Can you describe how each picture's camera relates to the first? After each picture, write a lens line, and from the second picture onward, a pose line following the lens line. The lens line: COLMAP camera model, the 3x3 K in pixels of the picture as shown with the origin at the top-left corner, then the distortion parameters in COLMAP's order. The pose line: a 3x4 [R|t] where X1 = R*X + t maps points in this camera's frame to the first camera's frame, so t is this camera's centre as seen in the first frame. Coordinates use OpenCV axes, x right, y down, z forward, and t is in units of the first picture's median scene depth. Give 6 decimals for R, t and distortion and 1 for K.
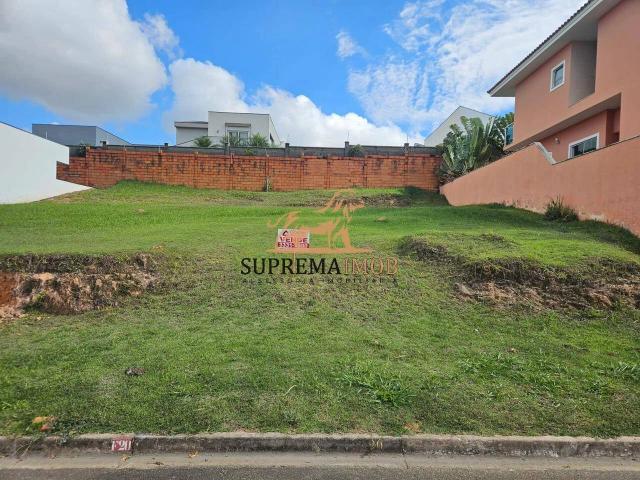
lens RADIAL K [[414.2, 0, 341.4], [0, 414.2, 241.0], [0, 0, 1]] dist [0.069223, -0.000072]
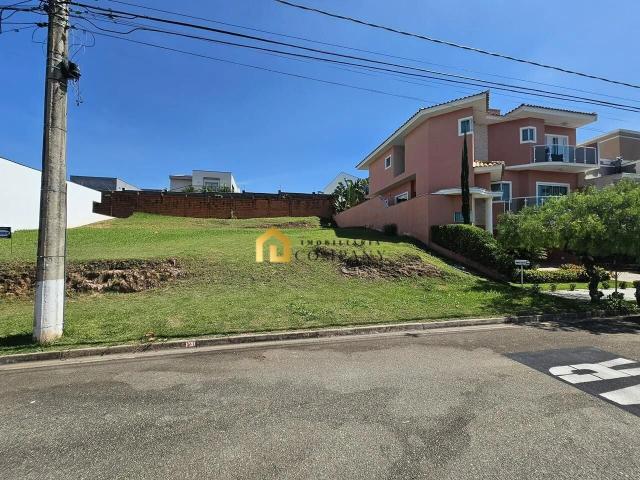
lens RADIAL K [[254.1, 0, 320.0], [0, 254.1, 240.0], [0, 0, 1]] dist [0.000006, 0.000011]
pose [[0.983970, -0.015720, 0.177639, -0.040177], [0.020880, 0.999411, -0.027216, -0.003155], [-0.177107, 0.030489, 0.983719, -0.198404]]
